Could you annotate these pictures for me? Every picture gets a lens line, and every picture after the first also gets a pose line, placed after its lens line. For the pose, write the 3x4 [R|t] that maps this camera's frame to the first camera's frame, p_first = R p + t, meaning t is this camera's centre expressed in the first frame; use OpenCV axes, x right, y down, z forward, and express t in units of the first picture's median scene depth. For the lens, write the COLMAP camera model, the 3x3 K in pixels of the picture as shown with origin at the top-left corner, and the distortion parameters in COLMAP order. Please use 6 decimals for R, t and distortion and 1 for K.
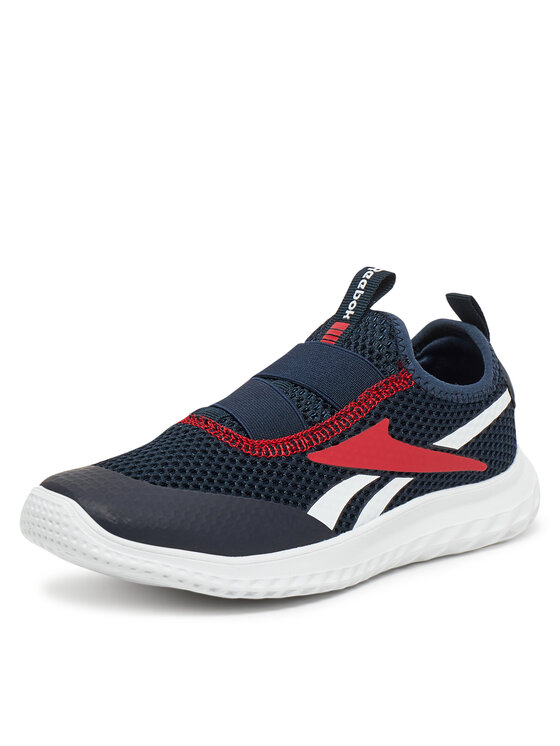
lens RADIAL K [[1351.5, 0, 279.7], [0, 1351.5, 371.8], [0, 0, 1]] dist [-0.106784, 0.000000]
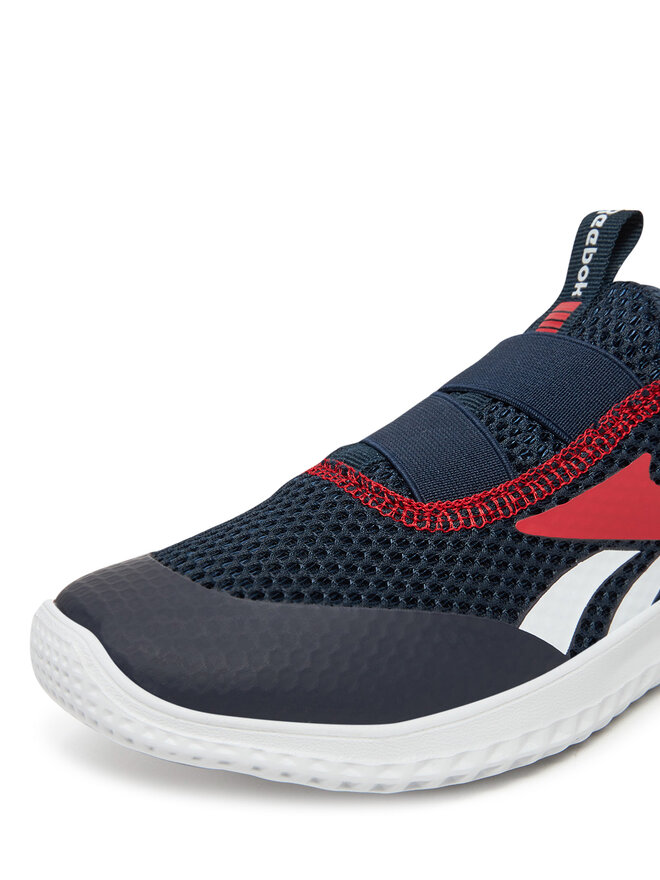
lens RADIAL K [[1472.5, 0, 329.6], [0, 1472.5, 444.2], [0, 0, 1]] dist [-0.129272, 0.000000]
pose [[0.991903, -0.036806, -0.121547, 0.019192], [0.042912, 0.997925, 0.048012, -0.007106], [0.119527, -0.052839, 0.991424, 0.357907]]
